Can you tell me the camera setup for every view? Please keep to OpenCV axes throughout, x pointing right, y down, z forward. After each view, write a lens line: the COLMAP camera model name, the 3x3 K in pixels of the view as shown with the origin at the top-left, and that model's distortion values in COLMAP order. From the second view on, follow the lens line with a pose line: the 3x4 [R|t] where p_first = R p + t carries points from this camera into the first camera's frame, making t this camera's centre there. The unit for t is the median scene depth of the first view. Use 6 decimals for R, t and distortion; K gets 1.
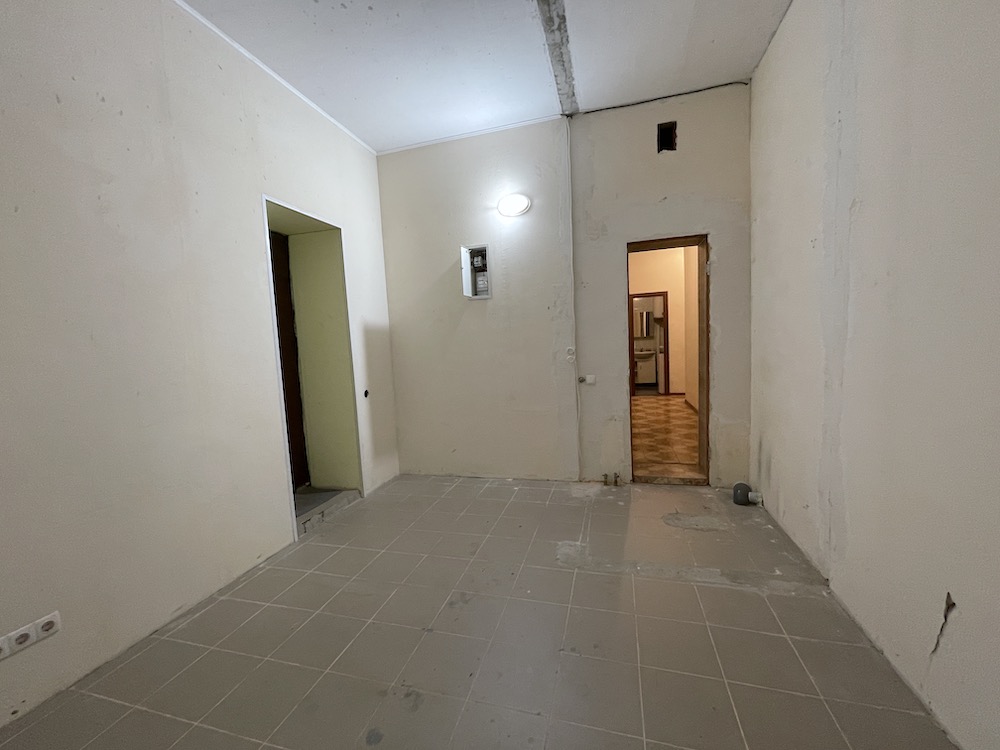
lens RADIAL K [[403.2, 0, 498.6], [0, 403.2, 378.8], [0, 0, 1]] dist [-0.003036, -0.000096]
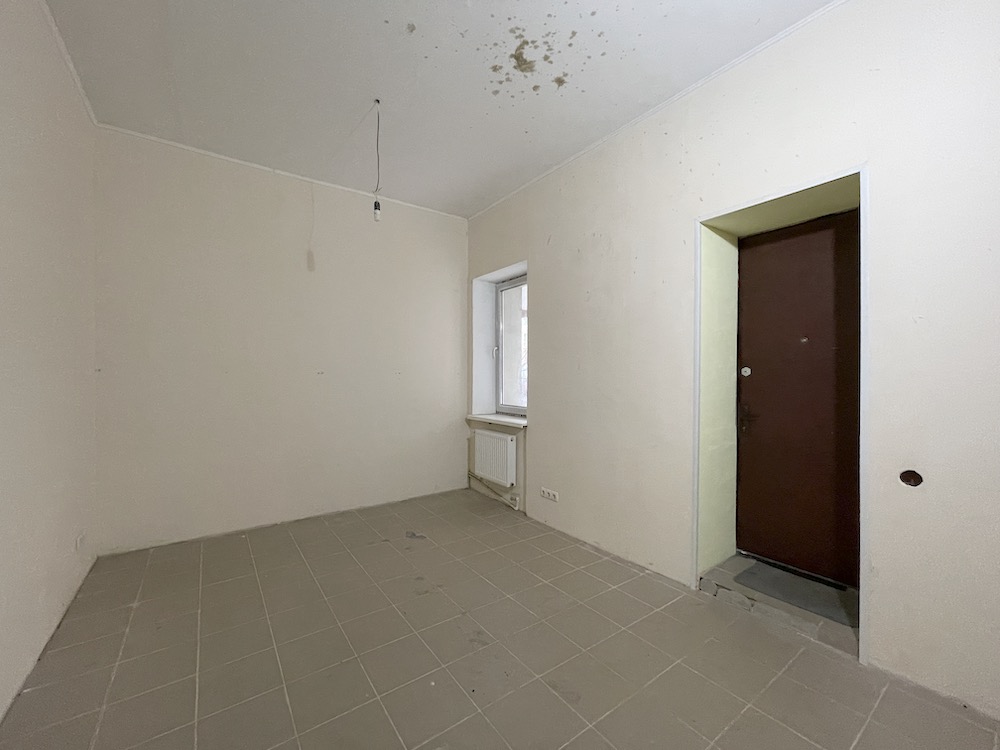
lens RADIAL K [[403.7, 0, 498.5], [0, 403.7, 377.8], [0, 0, 1]] dist [-0.000787, 0.000055]
pose [[-0.617032, 0.052020, -0.785217, 0.376557], [-0.039753, 0.994478, 0.097122, -0.117570], [0.785933, 0.091142, -0.611557, 0.956454]]
